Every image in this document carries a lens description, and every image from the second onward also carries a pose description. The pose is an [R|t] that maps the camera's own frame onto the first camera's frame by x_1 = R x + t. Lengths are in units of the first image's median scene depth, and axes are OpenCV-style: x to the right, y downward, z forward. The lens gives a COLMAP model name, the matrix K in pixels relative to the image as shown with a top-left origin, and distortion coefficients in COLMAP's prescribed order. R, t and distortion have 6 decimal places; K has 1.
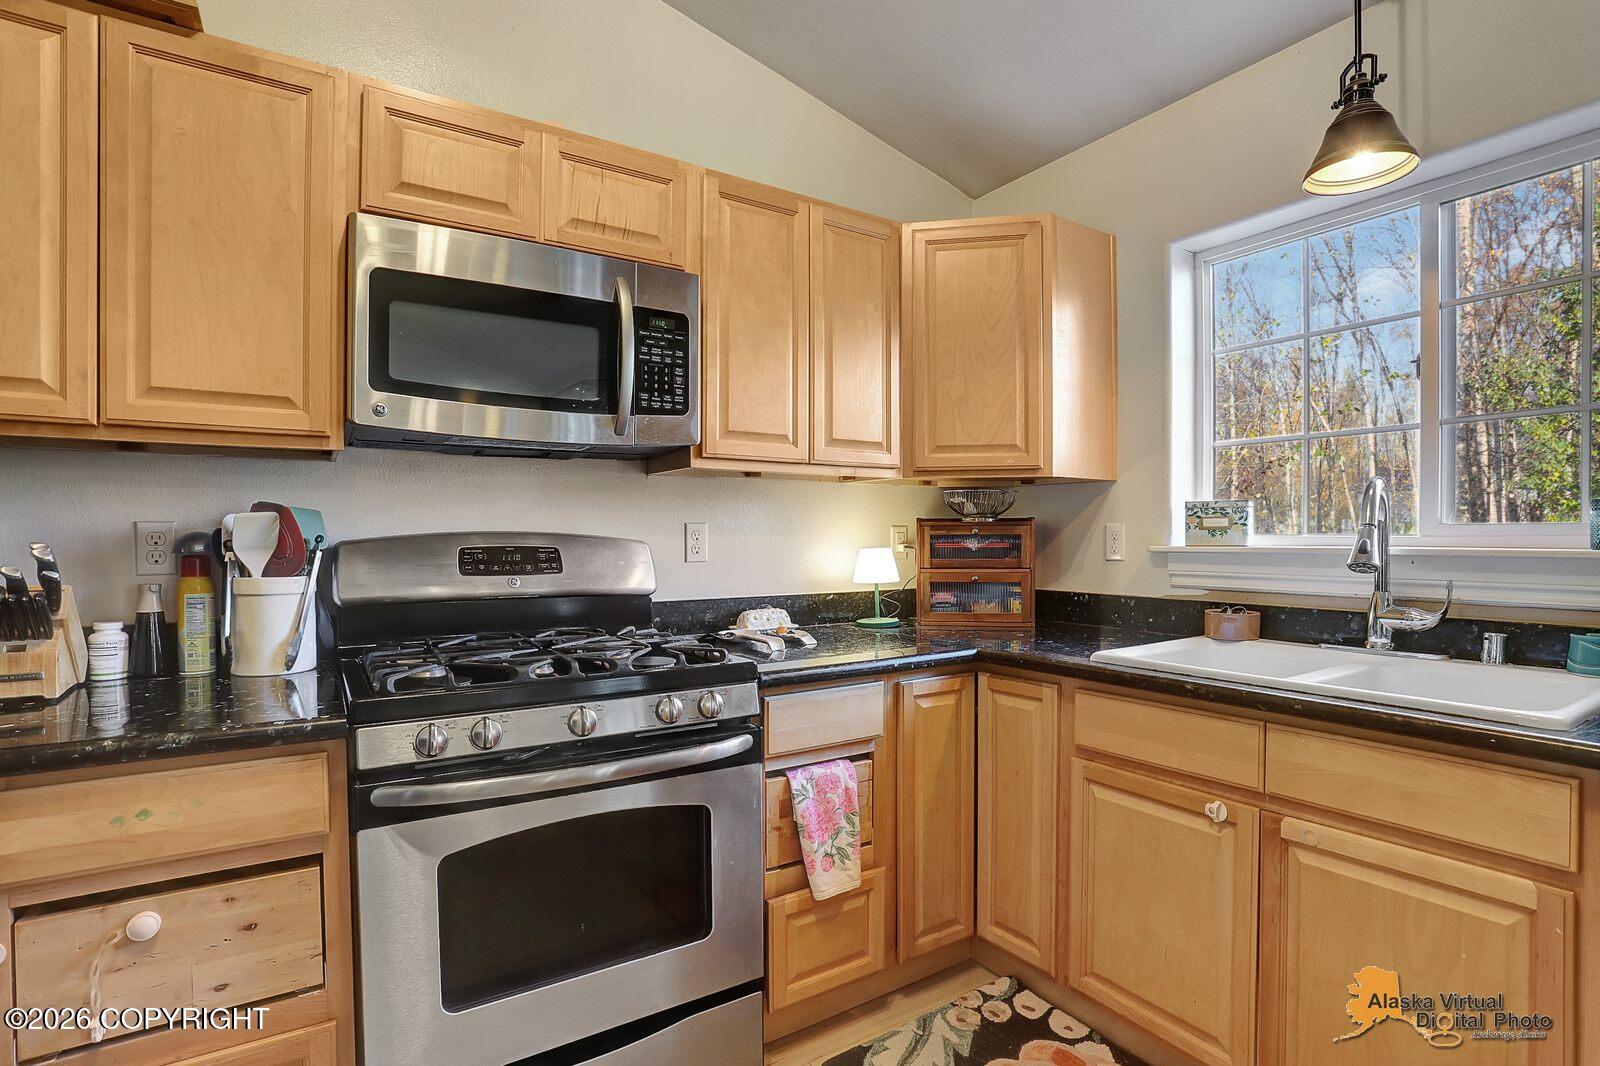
lens RADIAL K [[781.7, 0, 797.3], [0, 781.7, 540.8], [0, 0, 1]] dist [-0.076977, 0.036781]
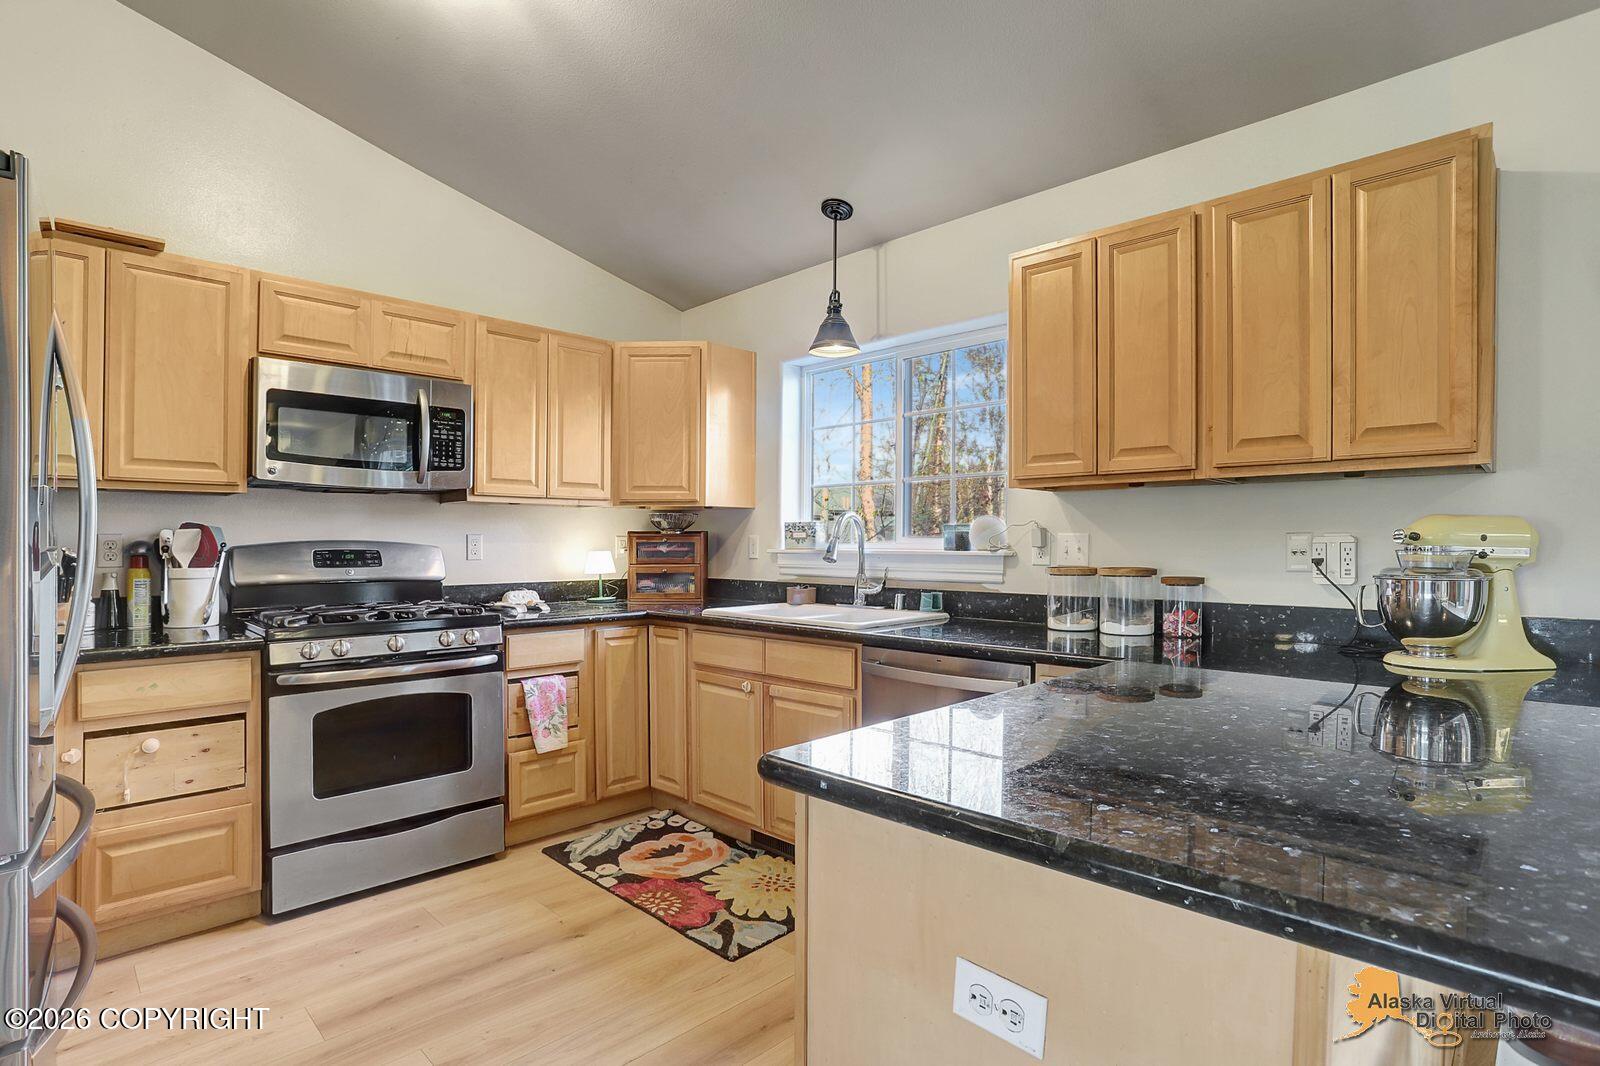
lens RADIAL K [[782.2, 0, 800.0], [0, 782.2, 533.0], [0, 0, 1]] dist [-0.076559, 0.037758]
pose [[0.975983, 0.002963, 0.217827, 0.211177], [0.000999, 0.999836, -0.018079, 0.002827], [-0.217845, 0.017862, 0.975820, -0.798978]]
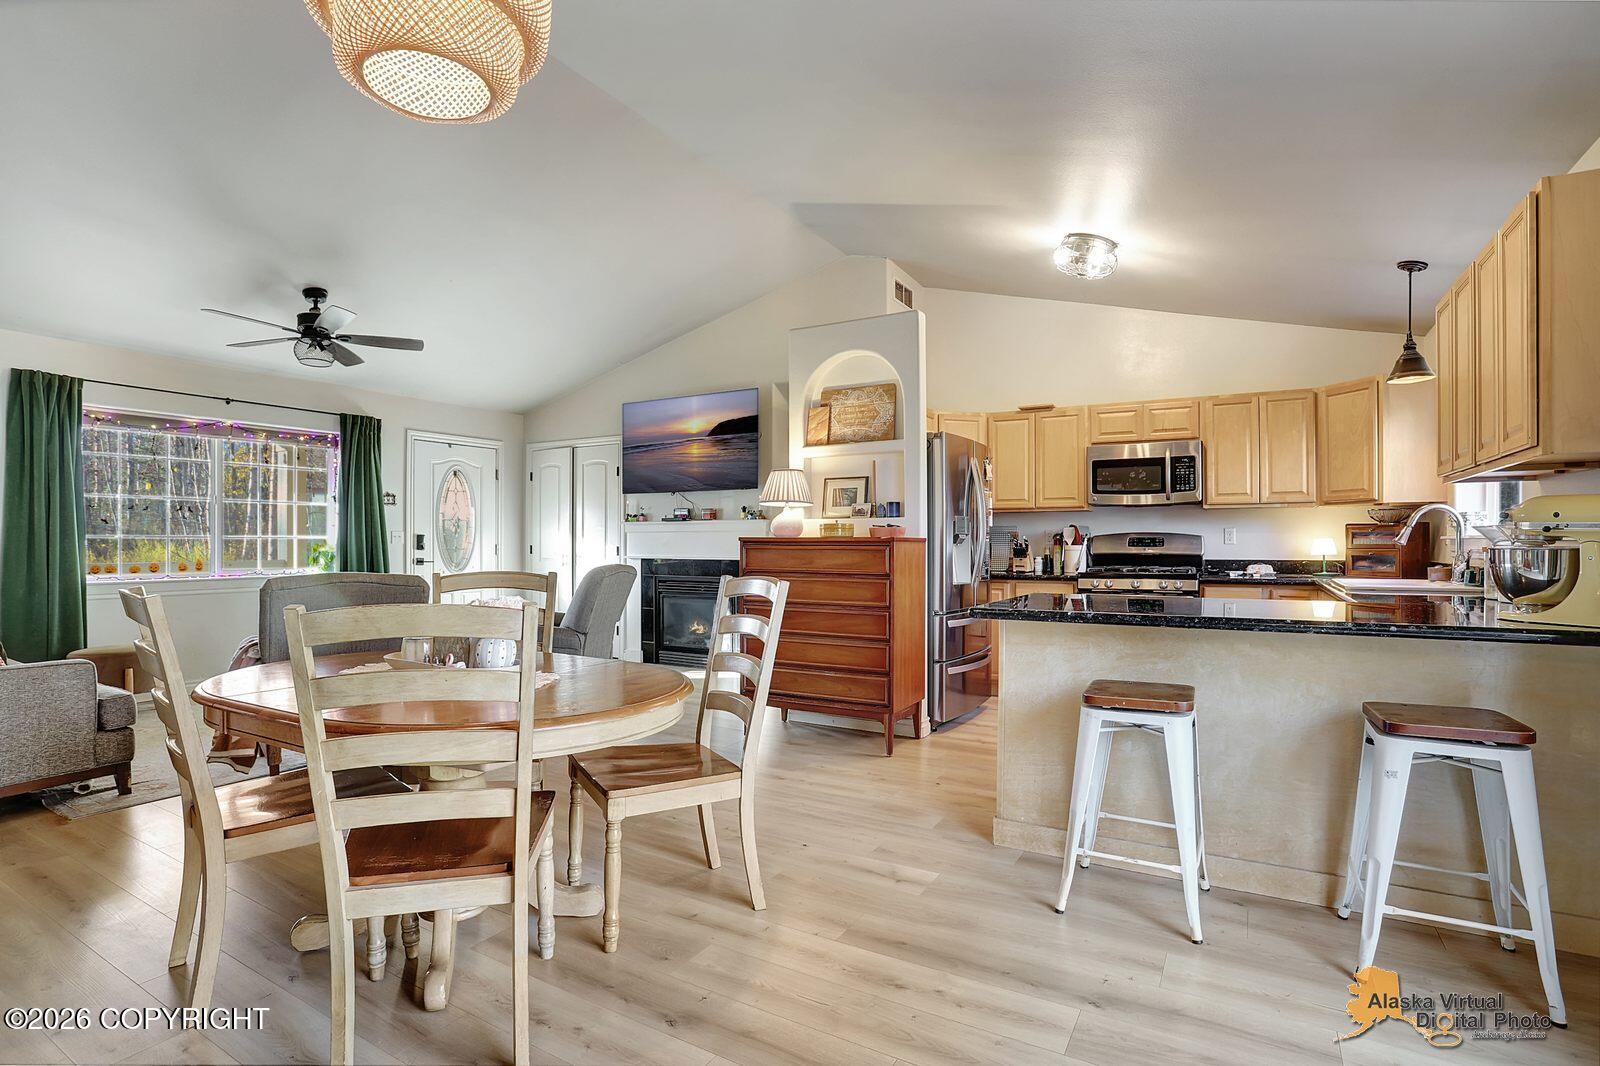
lens RADIAL K [[781.7, 0, 797.3], [0, 781.7, 540.8], [0, 0, 1]] dist [-0.076977, 0.036781]
pose [[0.447470, -0.002131, -0.894296, 1.802788], [-0.005847, 0.999969, -0.005309, 0.047165], [0.894280, 0.007605, 0.447443, -1.633192]]
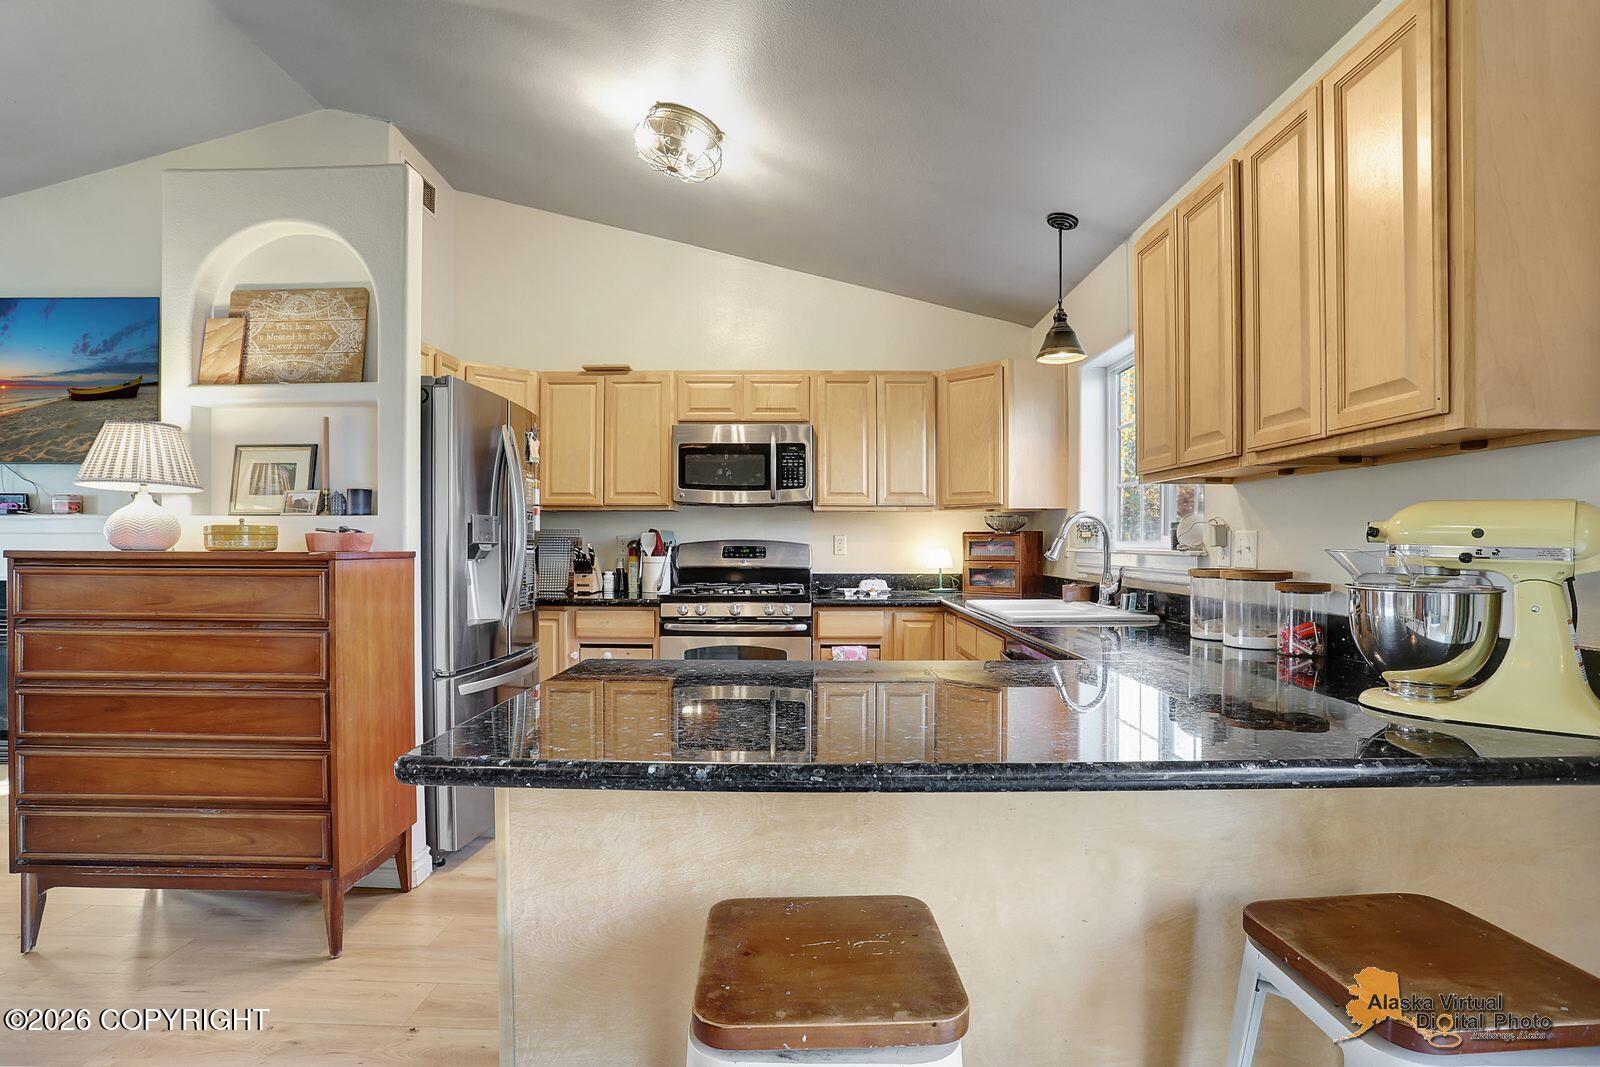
lens RADIAL K [[781.7, 0, 797.3], [0, 781.7, 541.3], [0, 0, 1]] dist [-0.076977, 0.036781]
pose [[0.836712, 0.001277, -0.547641, 1.129922], [-0.005641, 0.999964, -0.006287, 0.007075], [0.547614, 0.008349, 0.836690, -0.943208]]
